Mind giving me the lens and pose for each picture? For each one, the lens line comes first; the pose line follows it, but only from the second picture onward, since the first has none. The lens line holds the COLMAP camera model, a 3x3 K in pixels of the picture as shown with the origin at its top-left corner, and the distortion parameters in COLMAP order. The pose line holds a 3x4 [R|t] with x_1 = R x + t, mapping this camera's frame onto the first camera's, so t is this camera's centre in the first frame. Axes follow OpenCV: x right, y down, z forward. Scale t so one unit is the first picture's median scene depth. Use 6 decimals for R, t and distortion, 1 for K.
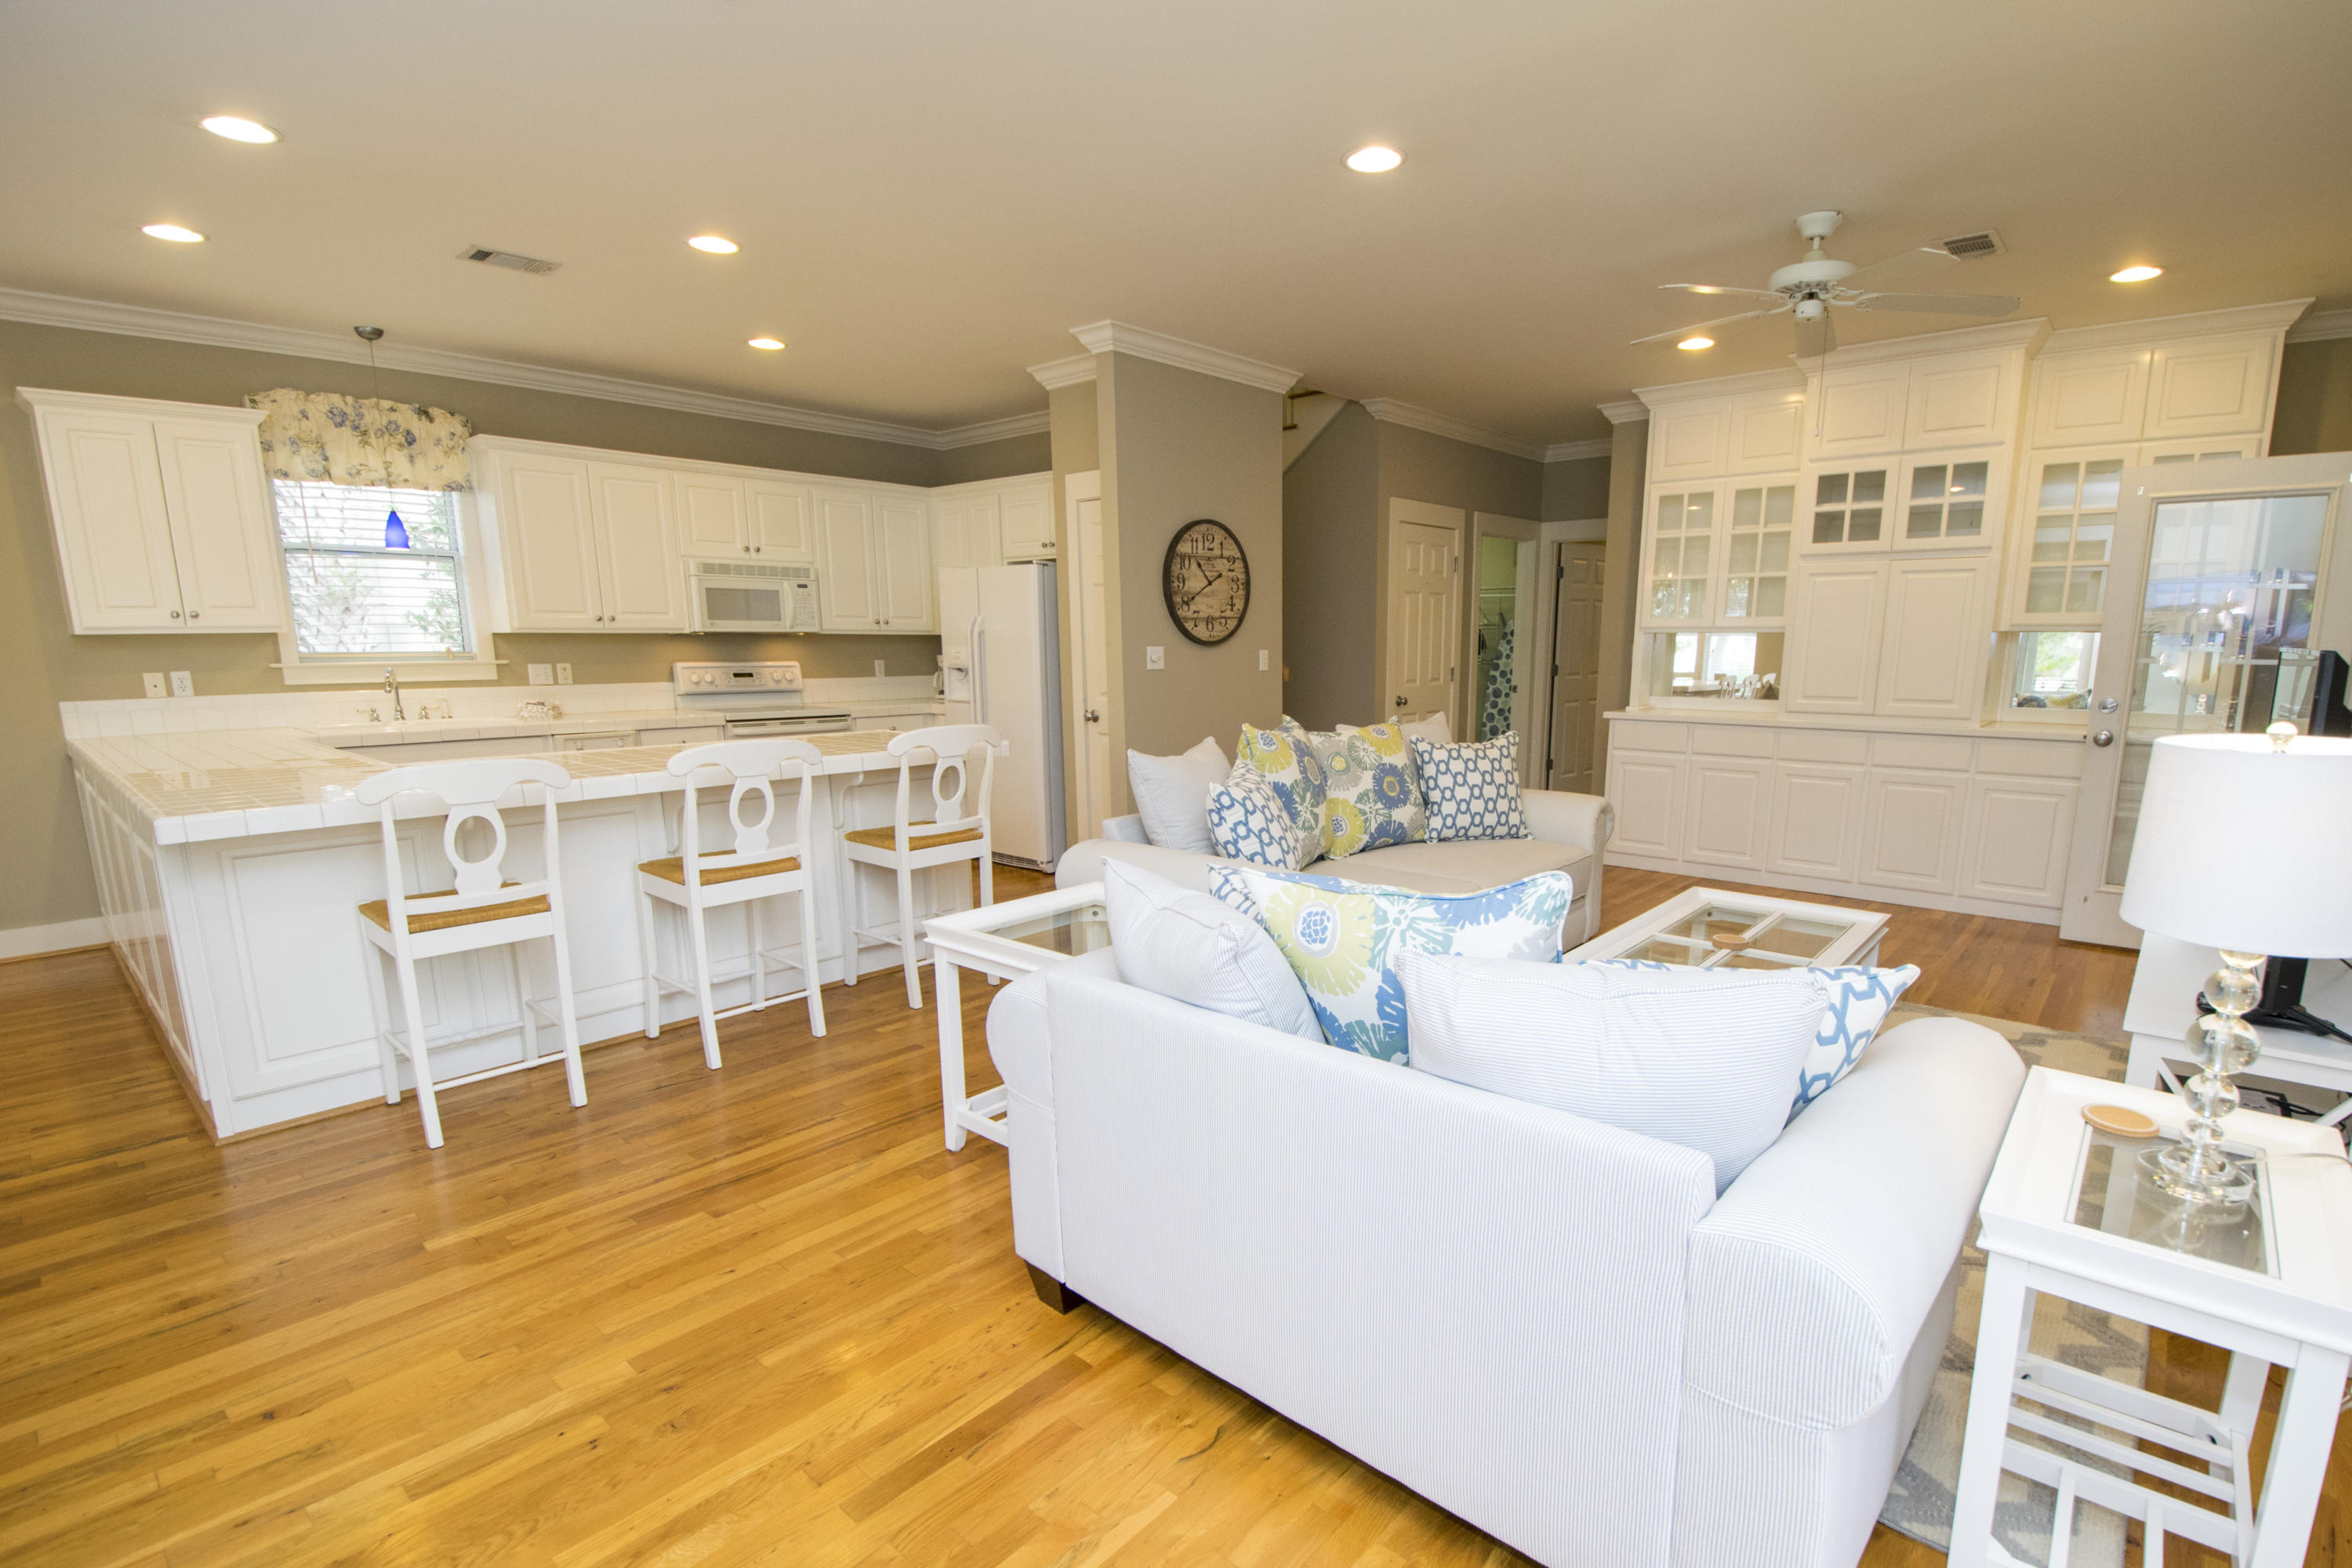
lens RADIAL K [[1087.0, 0, 1209.8], [0, 1087.0, 844.1], [0, 0, 1]] dist [0.002761, -0.014737]
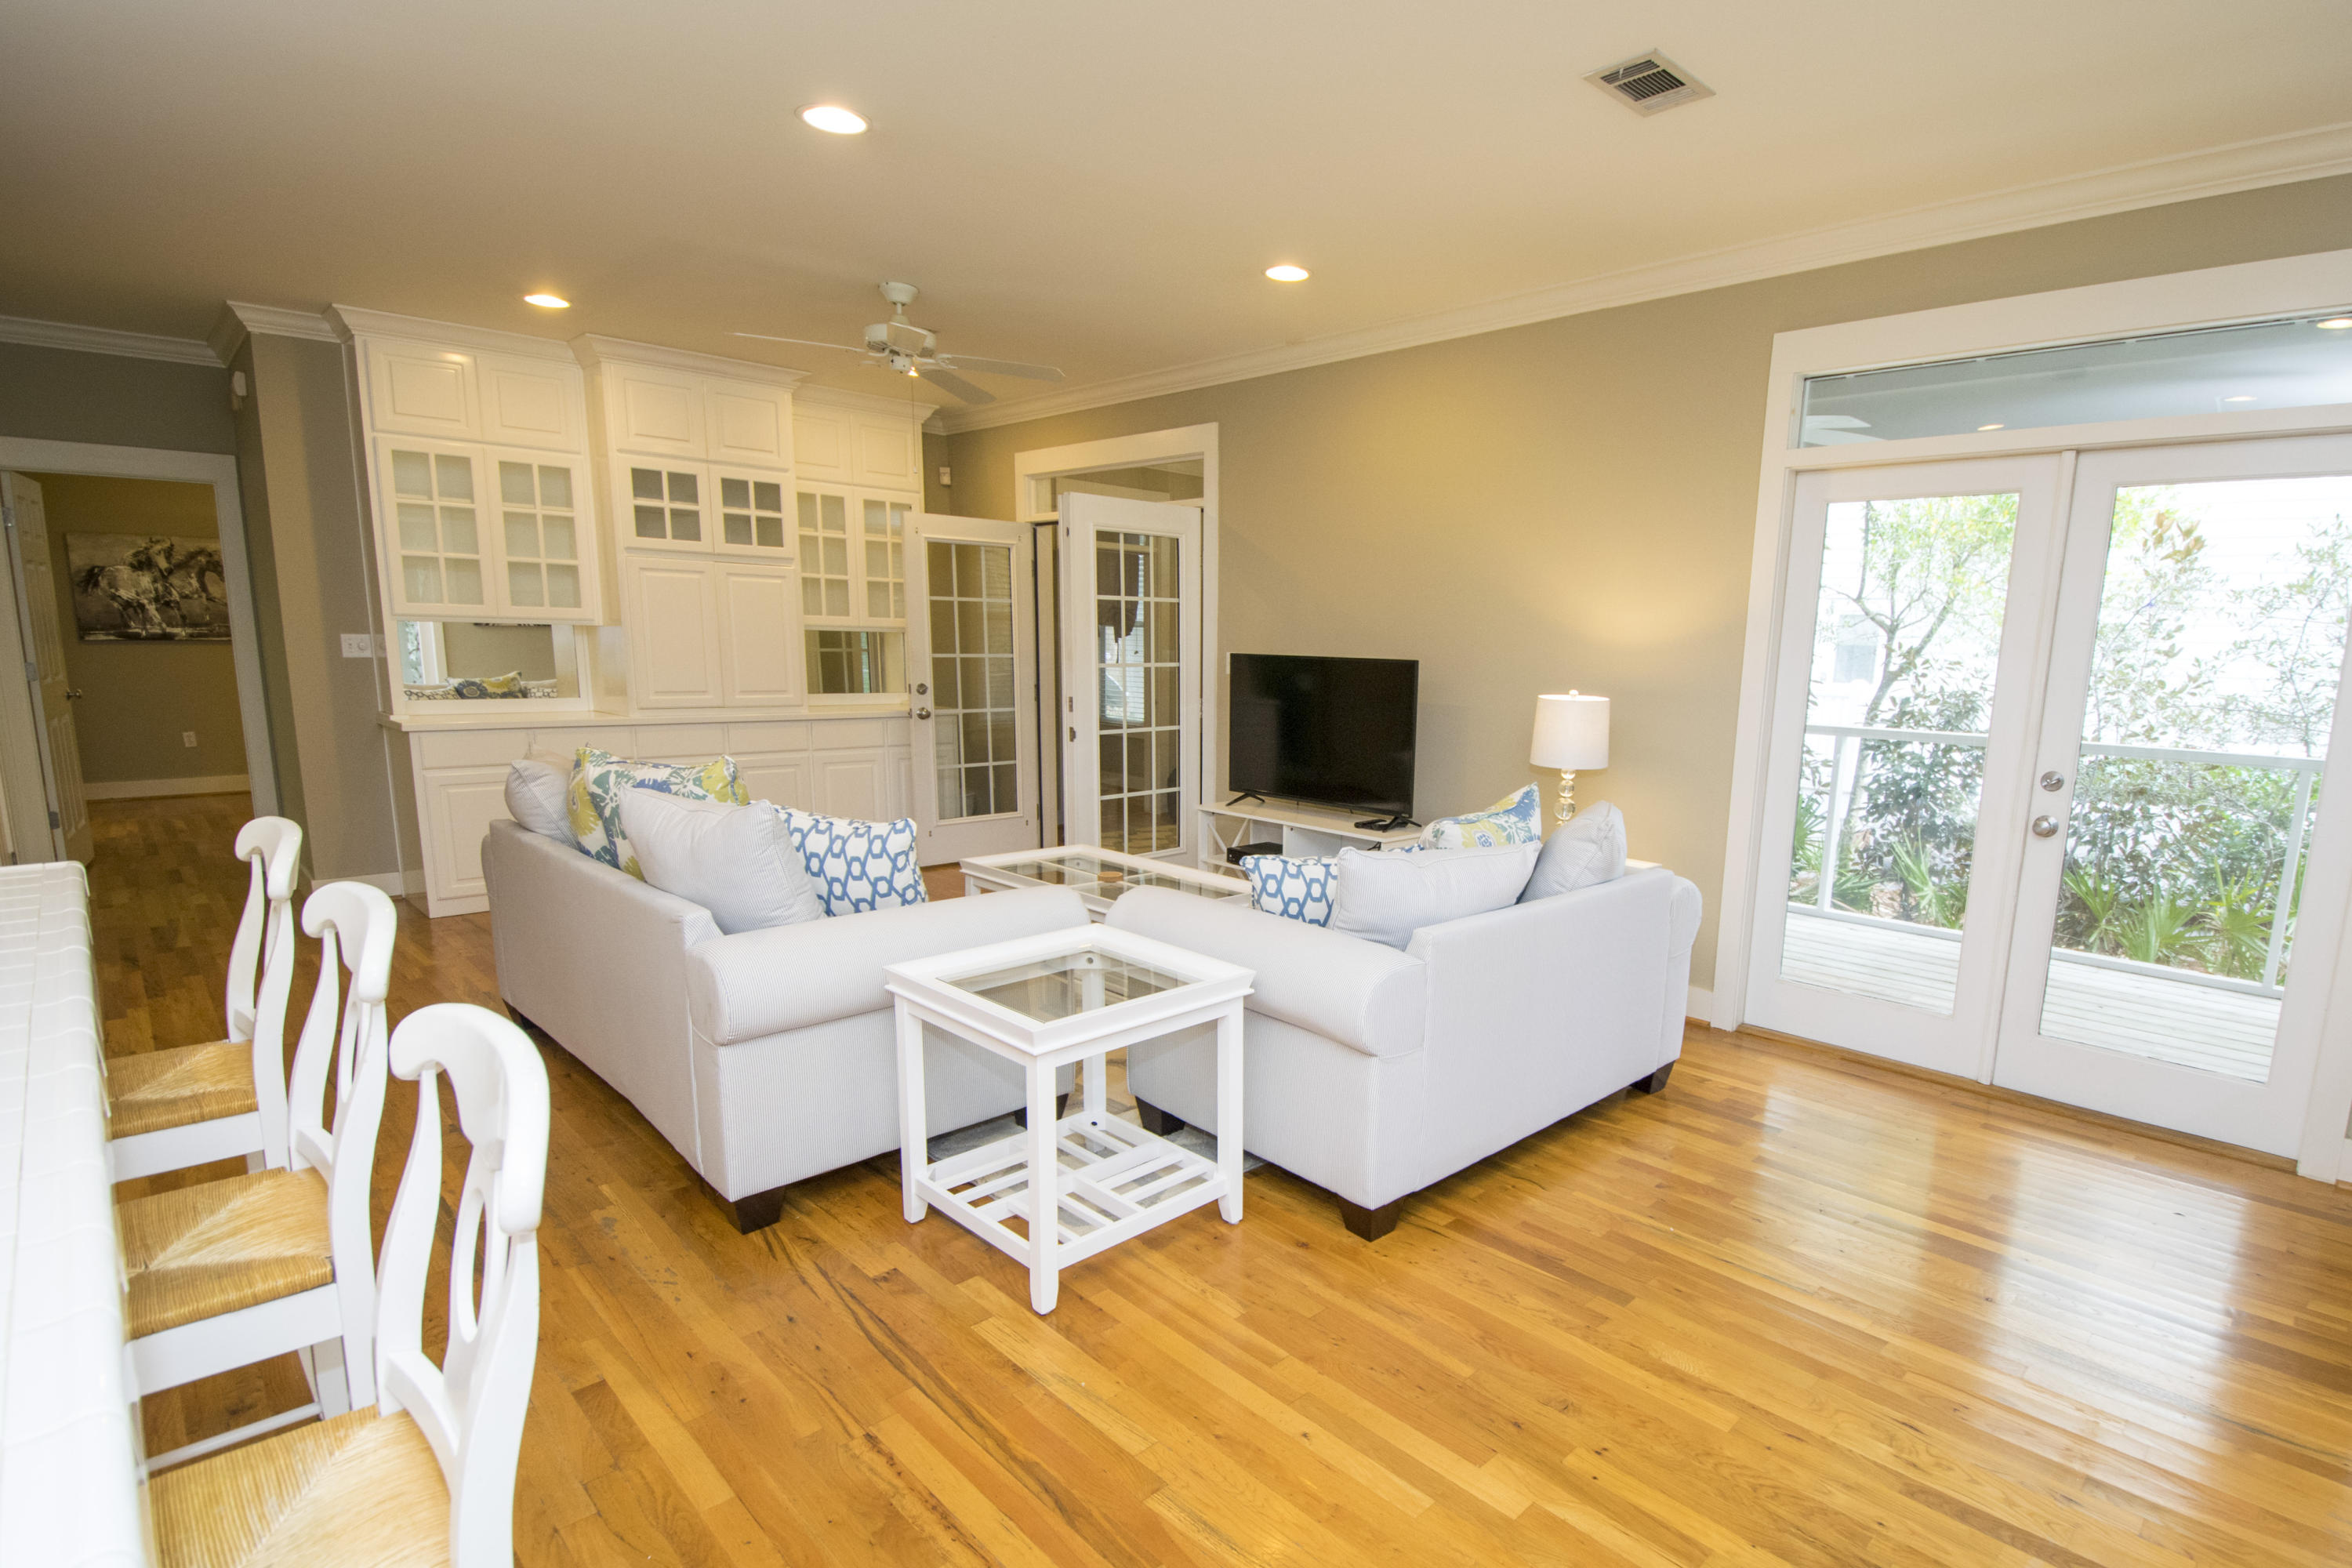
lens RADIAL K [[1168.8, 0, 1318.9], [0, 1168.8, 878.7], [0, 0, 1]] dist [0.002277, -0.018529]
pose [[0.038403, -0.196253, 0.979801, -0.538878], [0.157720, 0.969424, 0.187993, -0.081247], [-0.986737, 0.147315, 0.068182, 0.379399]]
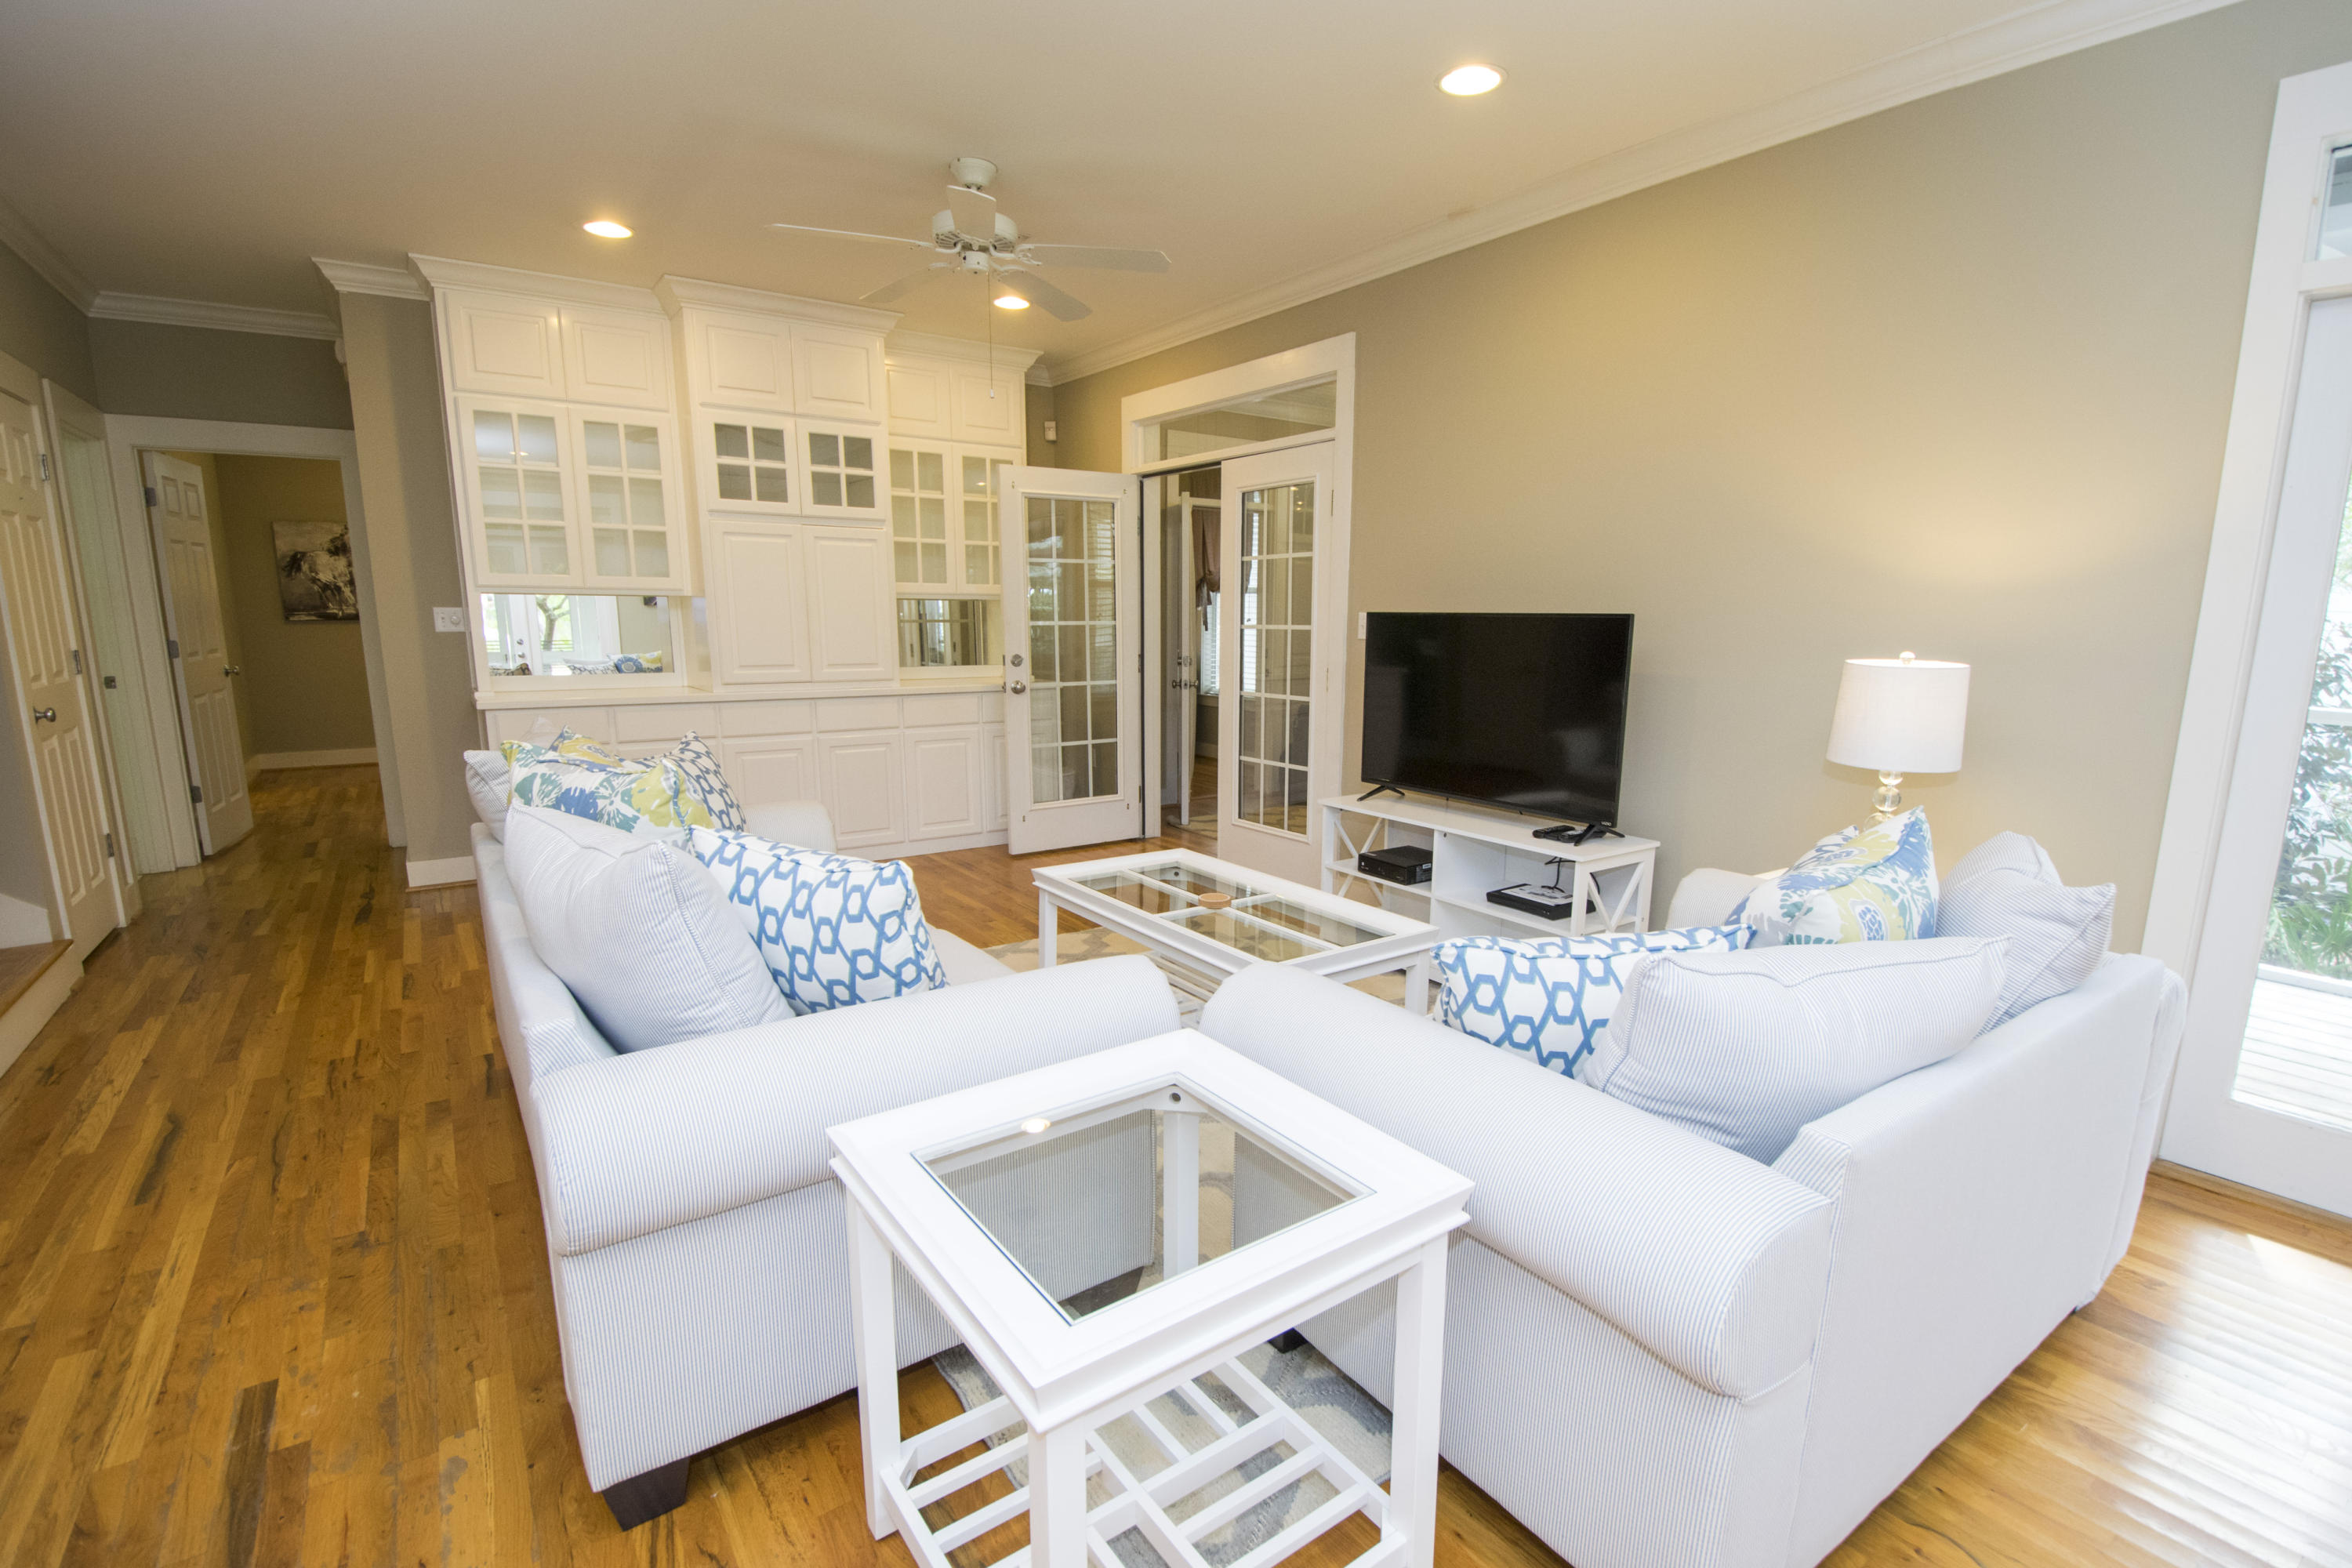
lens RADIAL K [[1087.0, 0, 1209.8], [0, 1087.0, 844.1], [0, 0, 1]] dist [0.002761, -0.014737]
pose [[0.221595, -0.200790, 0.954243, -0.295540], [0.170039, 0.971535, 0.164942, -0.078858], [-0.960199, 0.125709, 0.249429, 0.431474]]
